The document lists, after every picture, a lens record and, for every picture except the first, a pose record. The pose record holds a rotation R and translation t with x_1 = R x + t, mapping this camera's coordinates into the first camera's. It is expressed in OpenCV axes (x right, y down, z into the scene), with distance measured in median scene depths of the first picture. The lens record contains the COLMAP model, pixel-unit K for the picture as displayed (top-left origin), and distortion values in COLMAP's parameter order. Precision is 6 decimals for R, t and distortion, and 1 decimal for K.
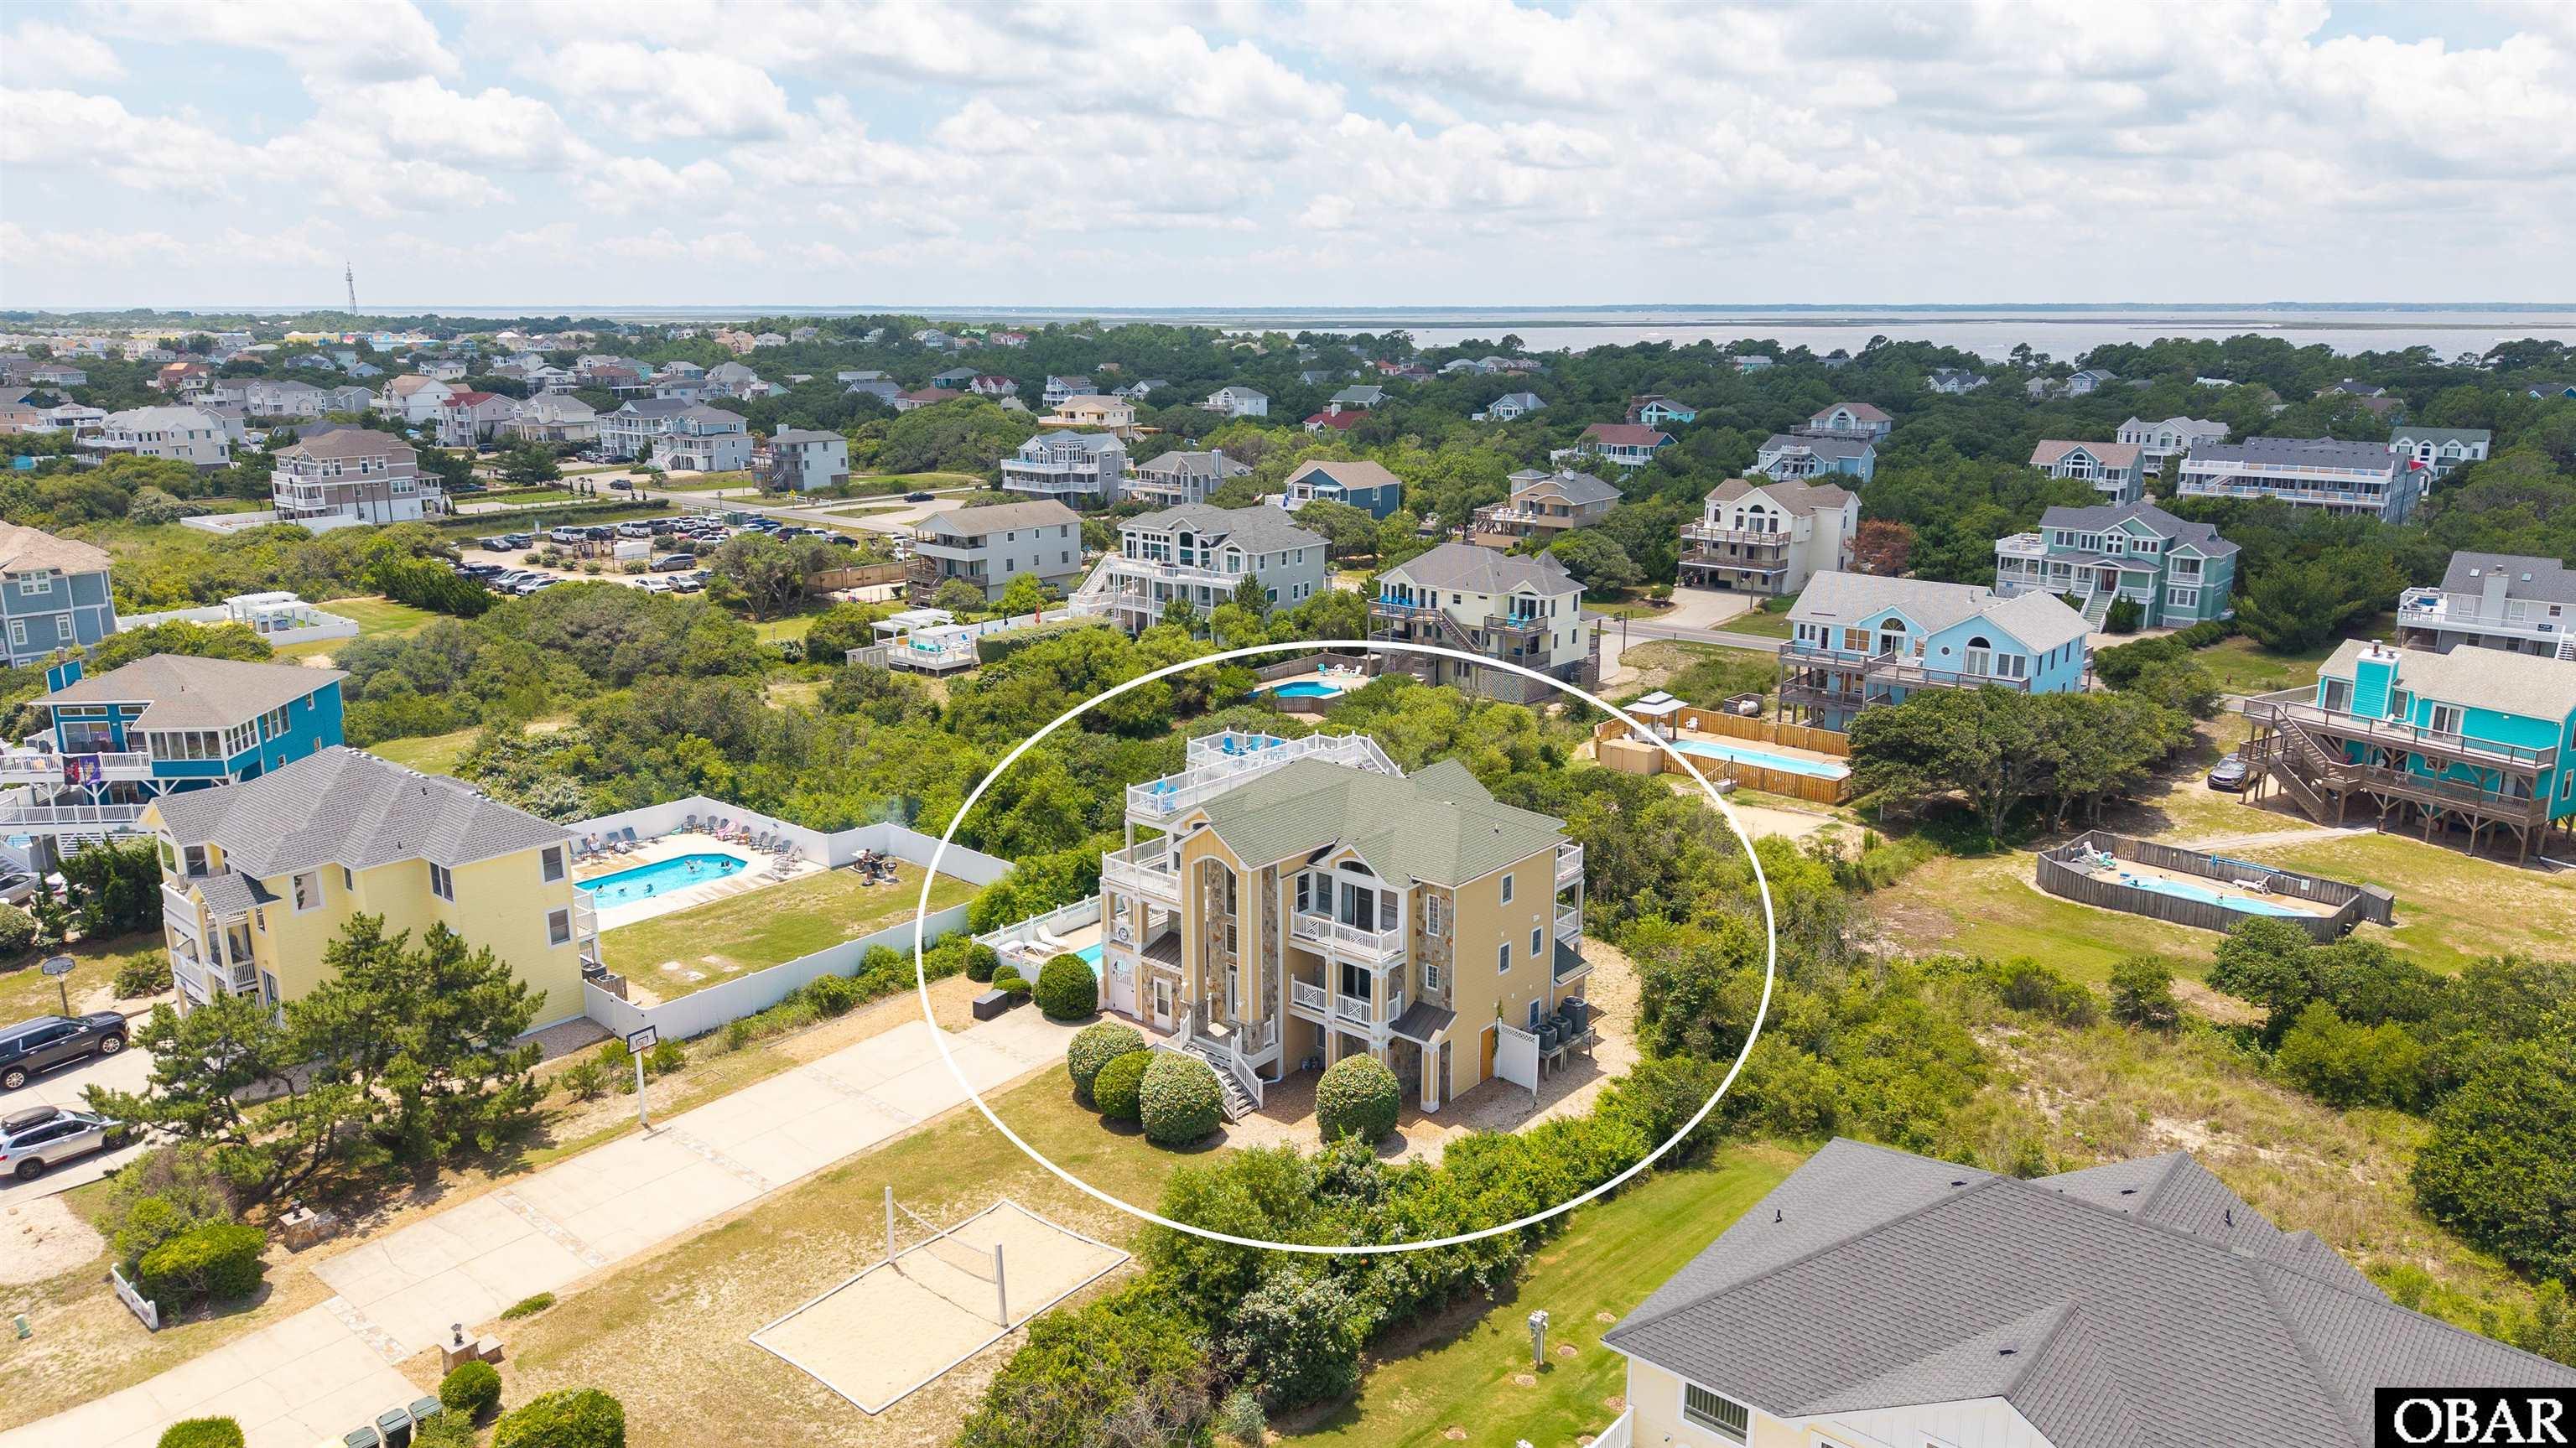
lens RADIAL K [[1701.1, 0, 1290.4], [0, 1701.1, 790.8], [0, 0, 1]] dist [0.046168, -0.046970]
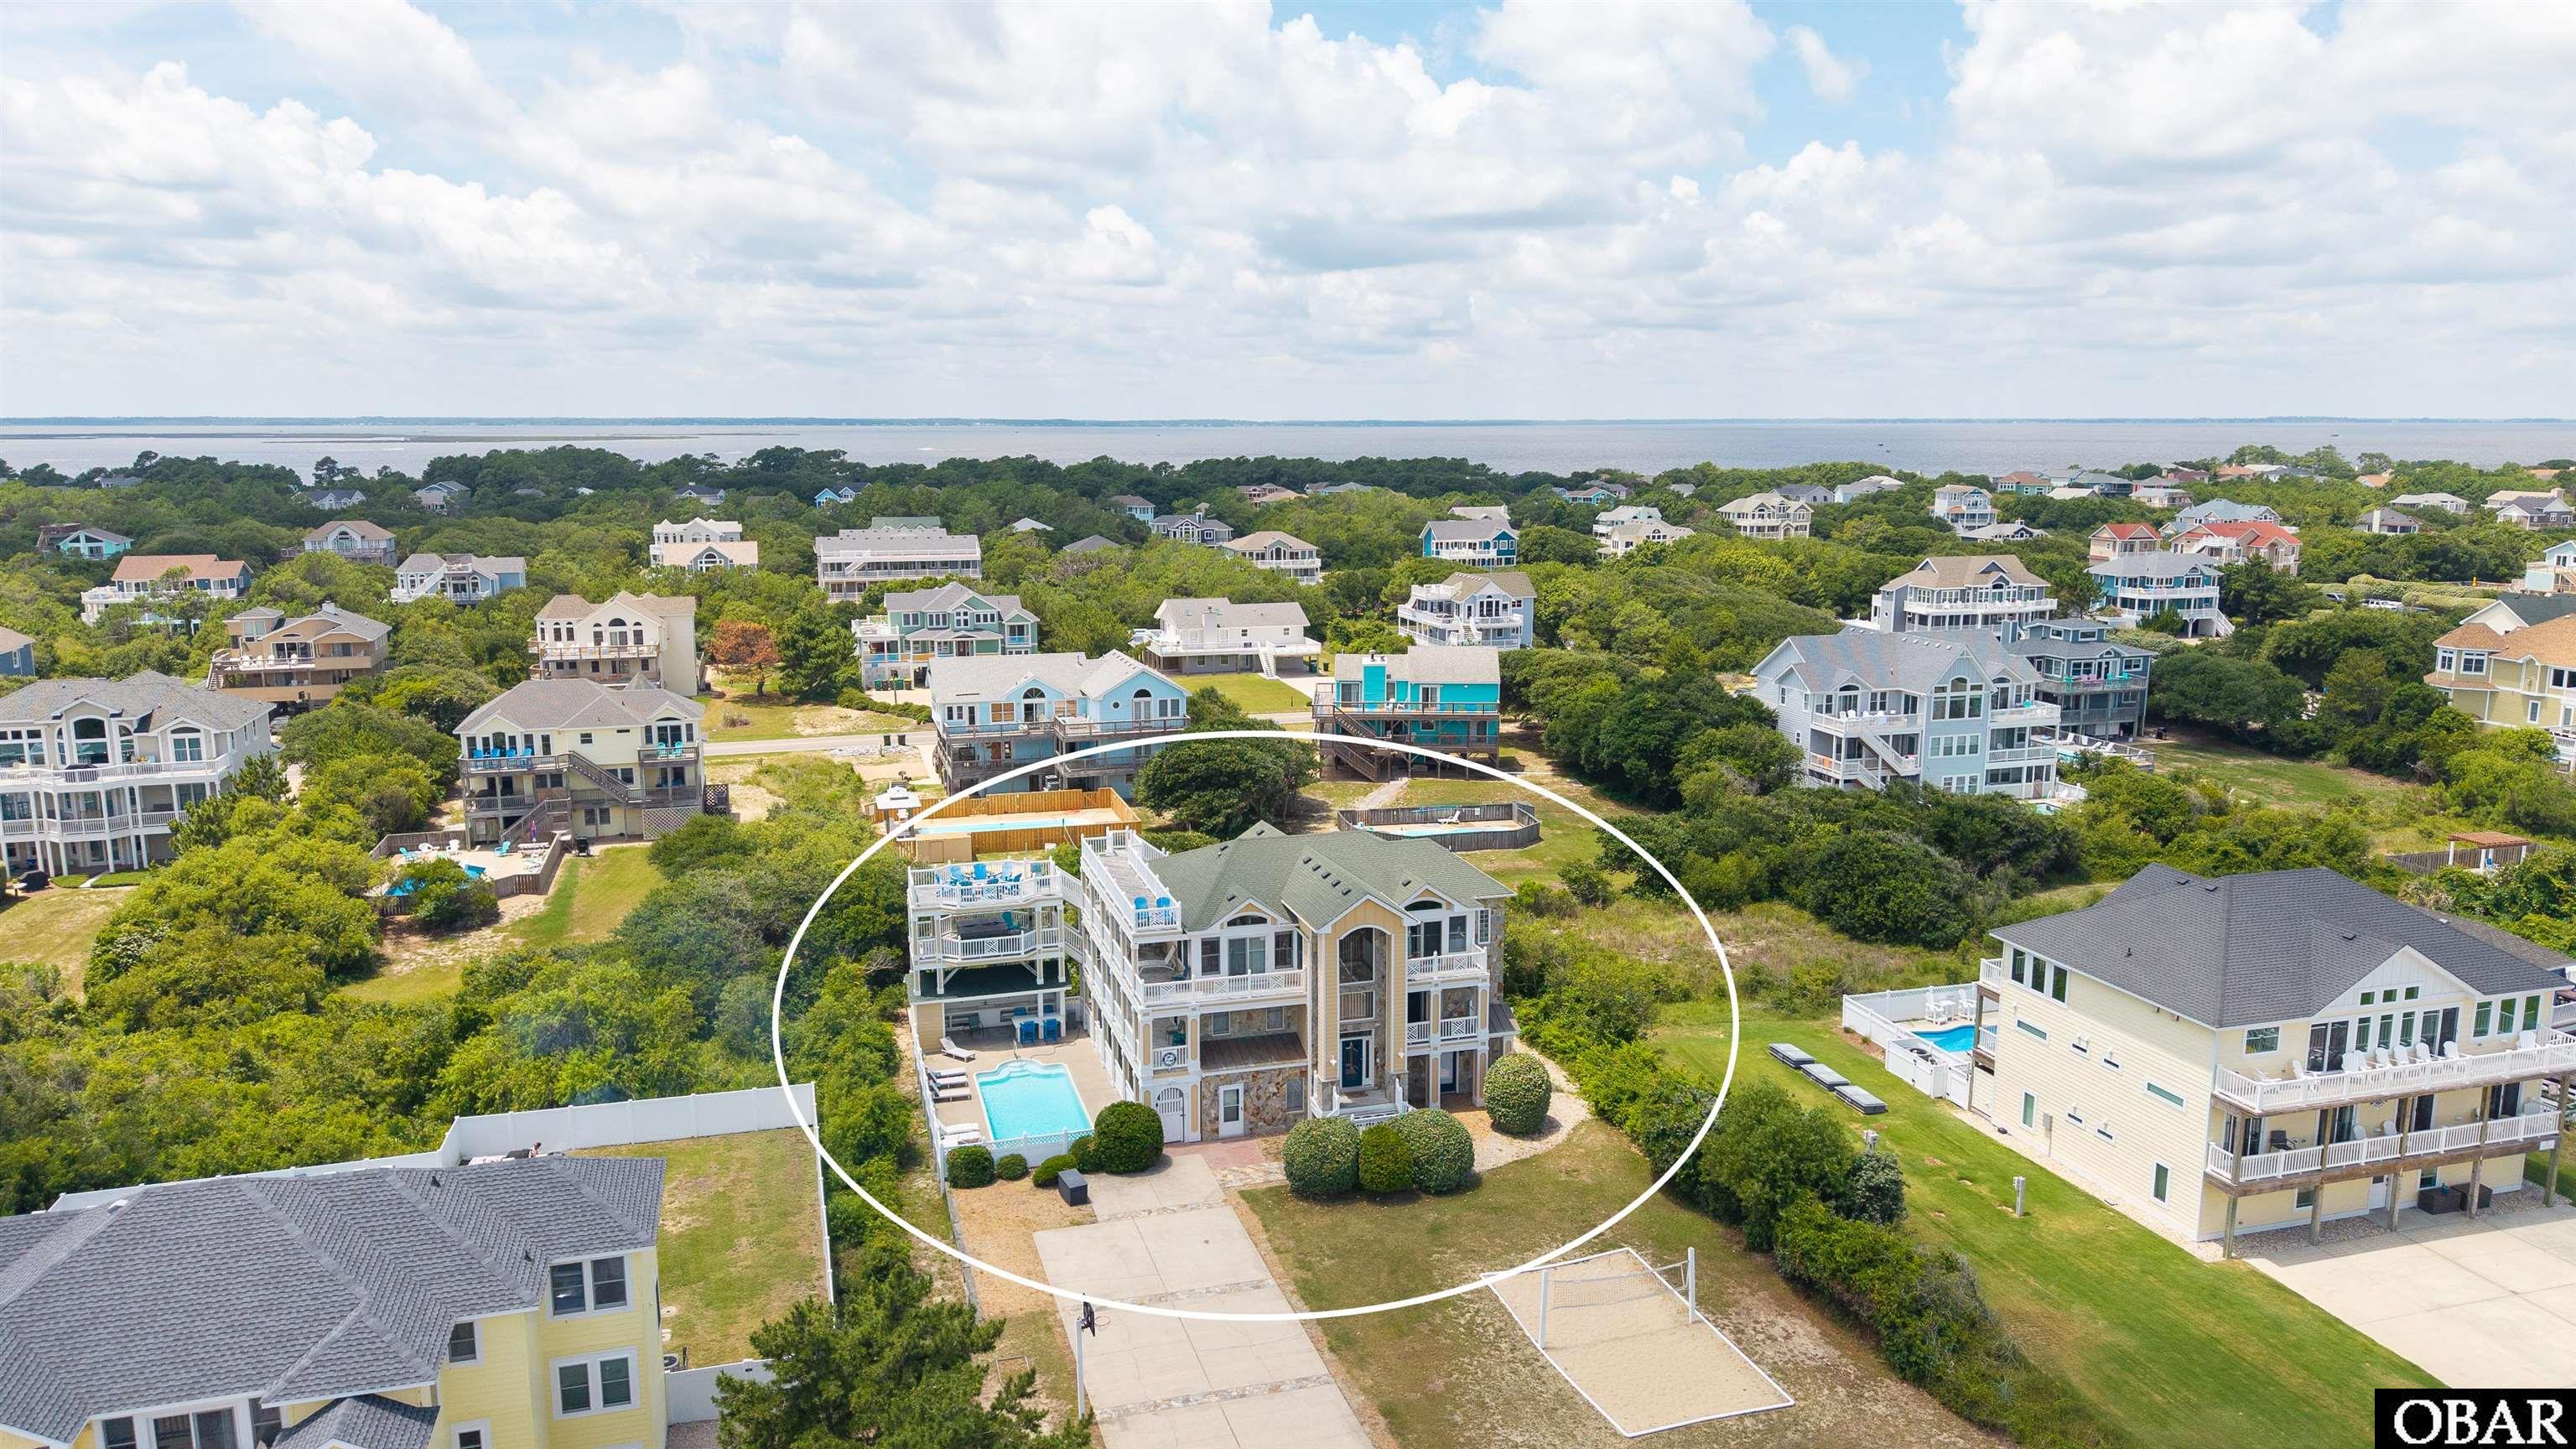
lens RADIAL K [[1701.2, 0, 1290.4], [0, 1701.2, 791.3], [0, 0, 1]] dist [0.046168, -0.046970]
pose [[0.547311, -0.178359, 0.817703, -0.178139], [0.229509, 0.971559, 0.058302, -0.022150], [-0.804845, 0.155760, 0.572680, 0.082372]]
